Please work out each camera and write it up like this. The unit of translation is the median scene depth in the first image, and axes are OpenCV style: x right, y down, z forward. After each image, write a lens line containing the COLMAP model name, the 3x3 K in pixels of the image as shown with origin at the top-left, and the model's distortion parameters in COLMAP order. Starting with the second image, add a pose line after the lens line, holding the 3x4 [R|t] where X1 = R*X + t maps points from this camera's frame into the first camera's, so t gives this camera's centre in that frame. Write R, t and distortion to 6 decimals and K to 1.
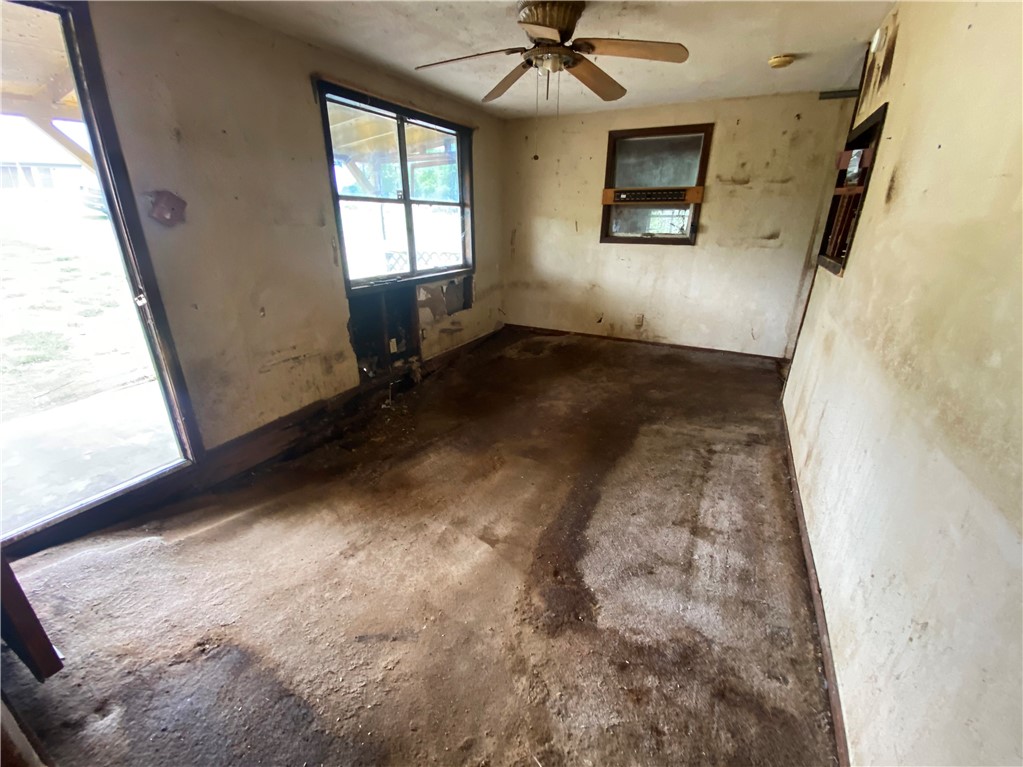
lens RADIAL K [[422.8, 0, 502.9], [0, 422.8, 383.3], [0, 0, 1]] dist [0.012346, -0.012101]
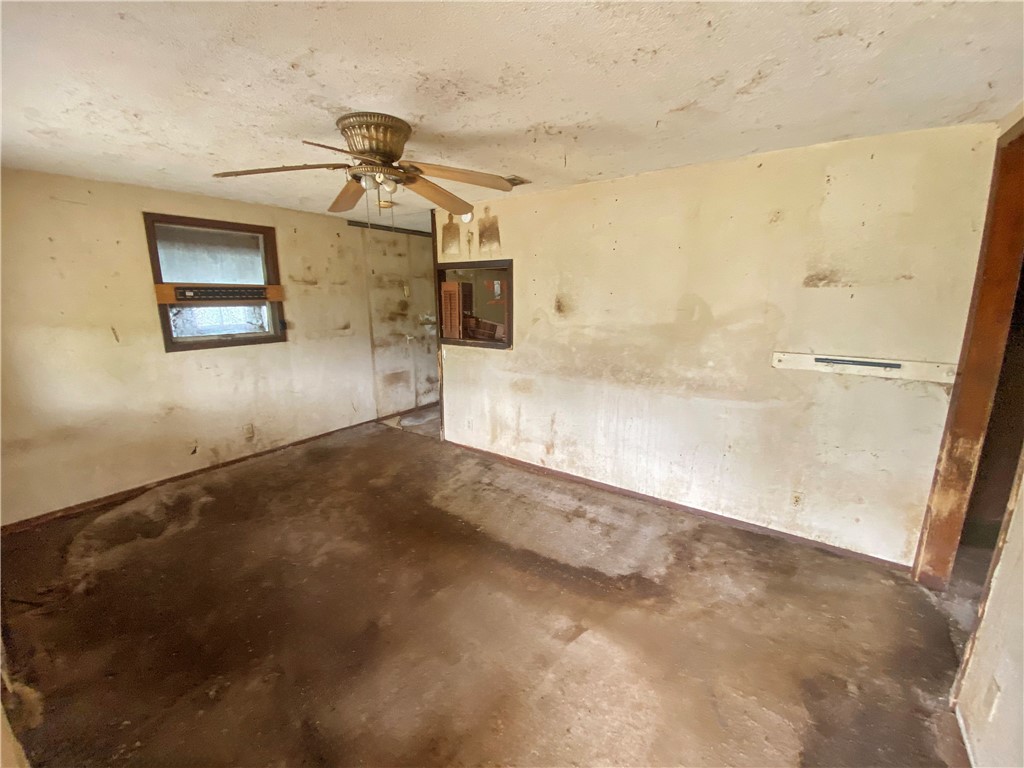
lens RADIAL K [[423.2, 0, 505.2], [0, 423.2, 381.8], [0, 0, 1]] dist [0.012346, -0.012101]
pose [[0.119348, -0.210617, 0.970256, -0.544465], [0.364545, 0.918280, 0.154493, -0.242588], [-0.923506, 0.335263, 0.186375, 0.447574]]
